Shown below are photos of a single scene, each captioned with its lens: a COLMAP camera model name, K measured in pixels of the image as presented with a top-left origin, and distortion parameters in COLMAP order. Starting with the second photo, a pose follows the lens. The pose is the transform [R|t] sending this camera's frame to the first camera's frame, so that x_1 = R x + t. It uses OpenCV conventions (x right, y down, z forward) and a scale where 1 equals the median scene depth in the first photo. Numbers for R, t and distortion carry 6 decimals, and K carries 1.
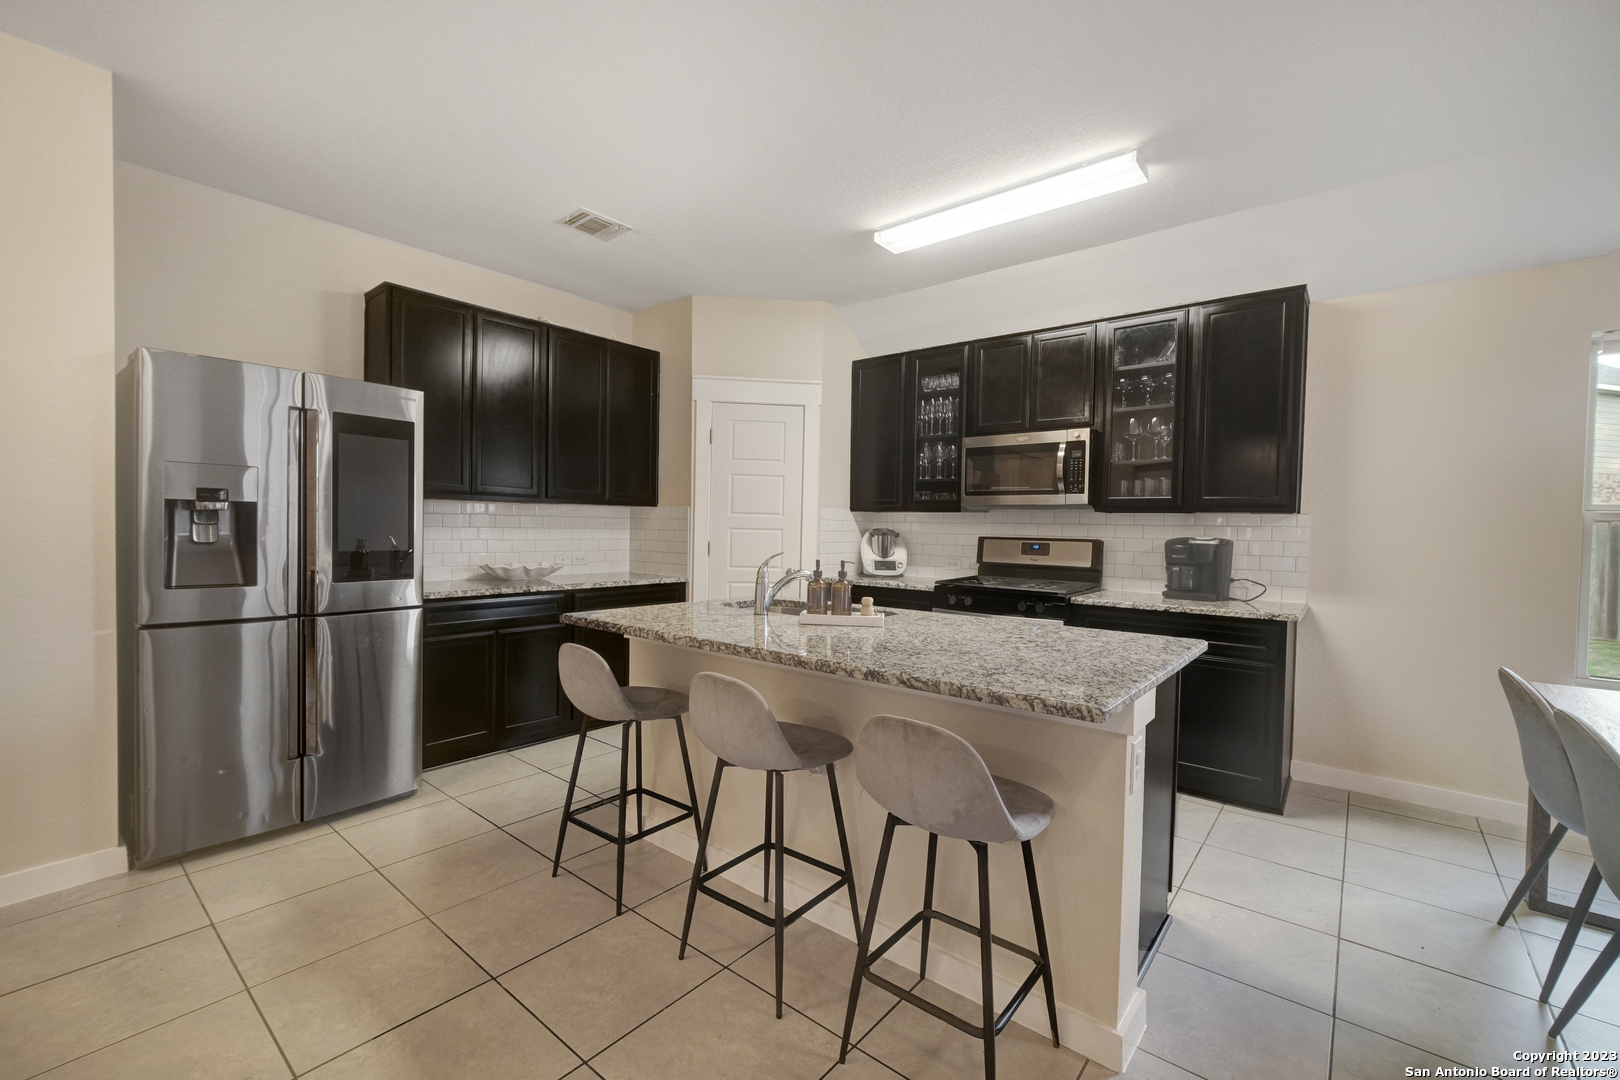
lens RADIAL K [[677.1, 0, 810.0], [0, 677.1, 540.0], [0, 0, 1]] dist [-0.003282, -0.000617]
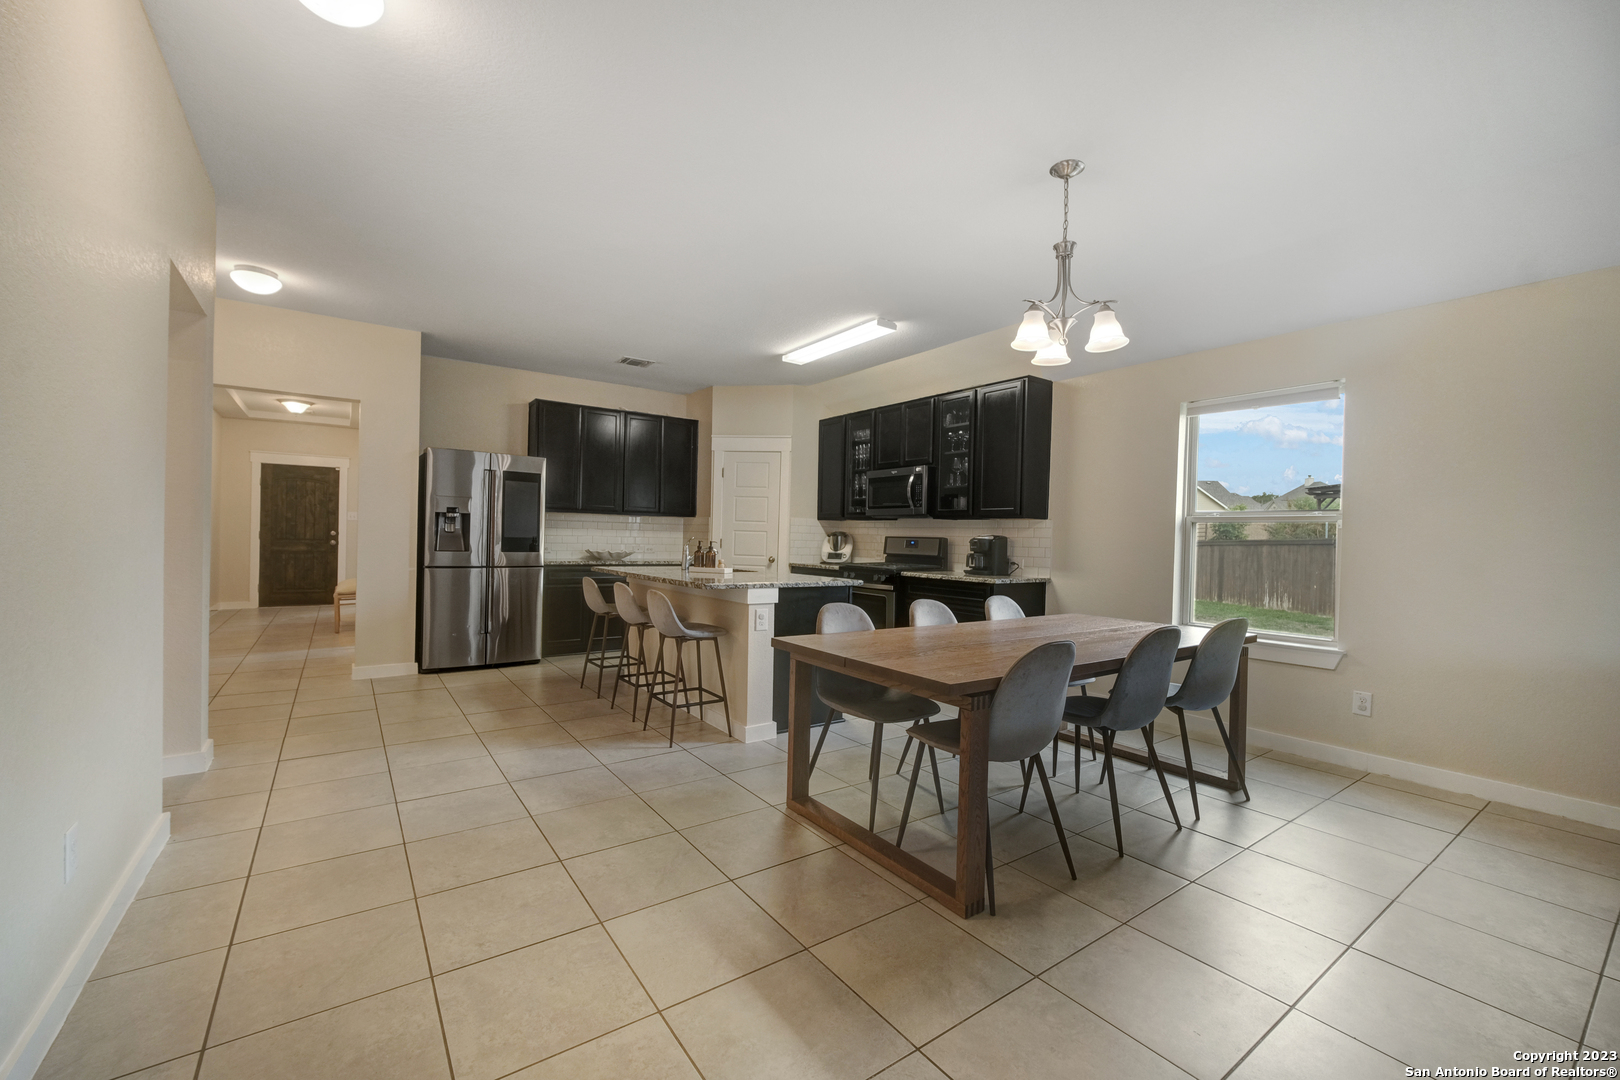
lens RADIAL K [[668.8, 0, 810.0], [0, 668.8, 540.0], [0, 0, 1]] dist [-0.001183, -0.000372]
pose [[0.964764, 0.006591, -0.263034, 0.554201], [-0.012498, 0.999706, -0.020791, 0.041675], [0.262820, 0.023346, 0.964562, -0.544811]]
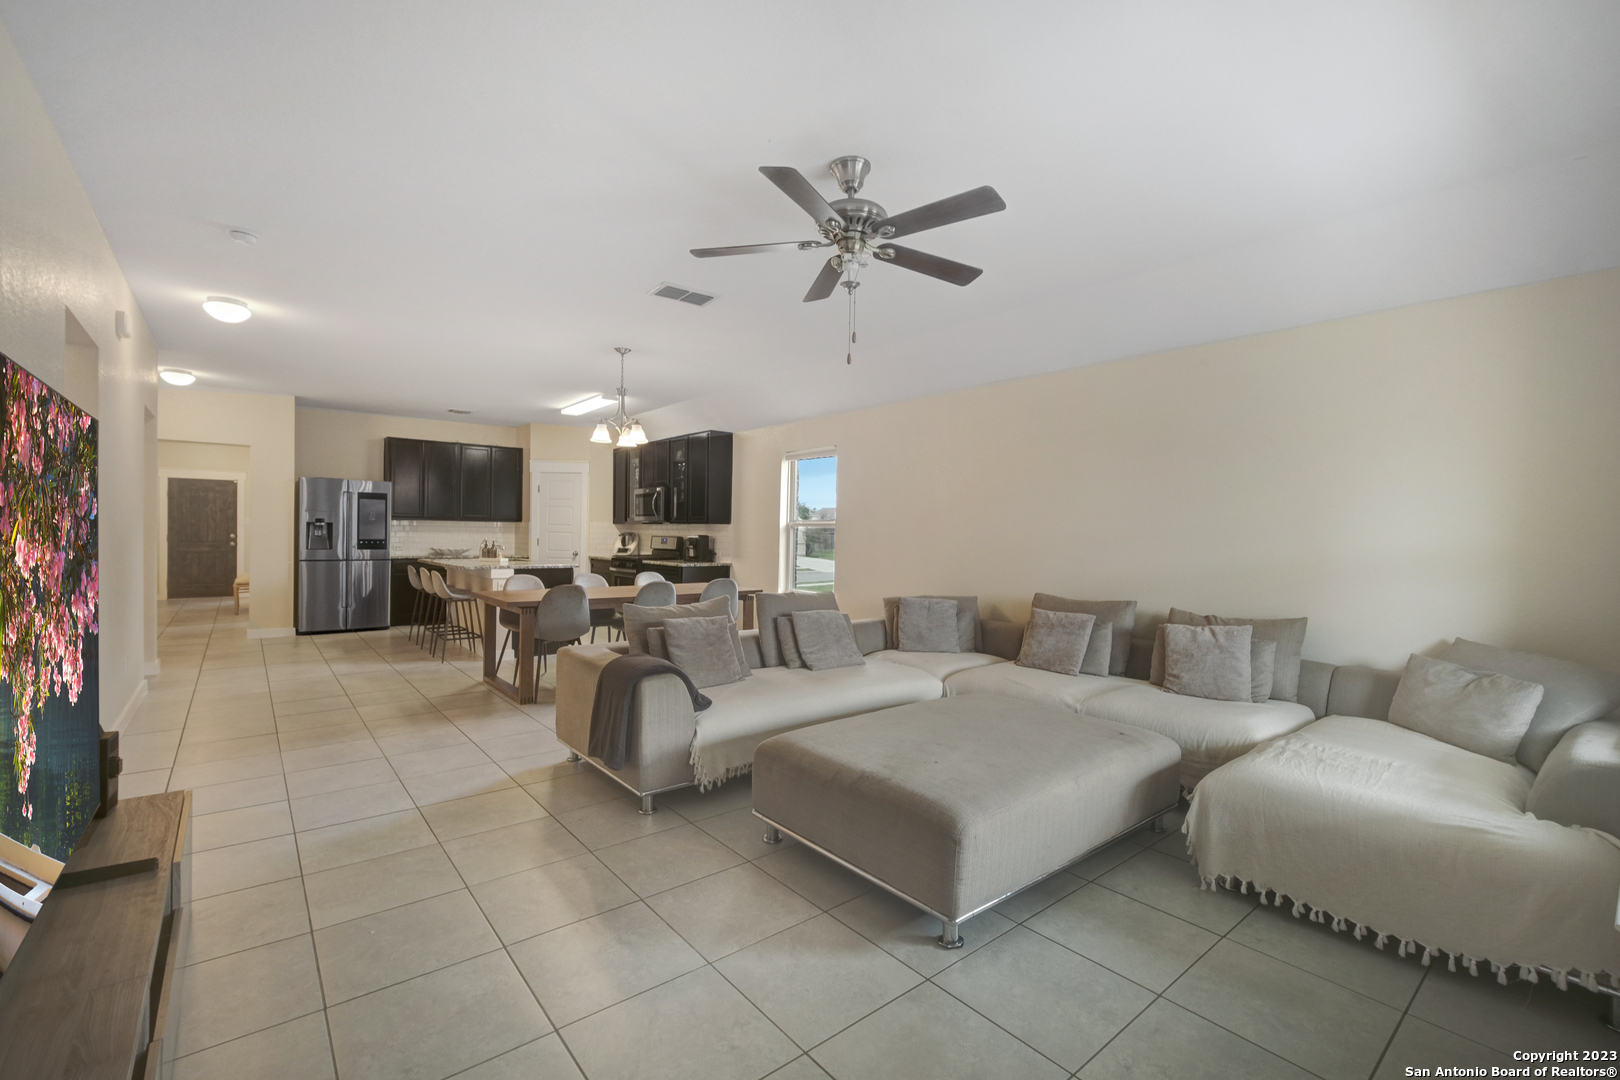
lens RADIAL K [[703.6, 0, 810.0], [0, 703.6, 540.0], [0, 0, 1]] dist [-0.001974, -0.000236]
pose [[0.980351, -0.000943, -0.197260, 1.333002], [-0.002135, 0.999879, -0.015389, 0.046762], [0.197251, 0.015507, 0.980230, -1.176686]]
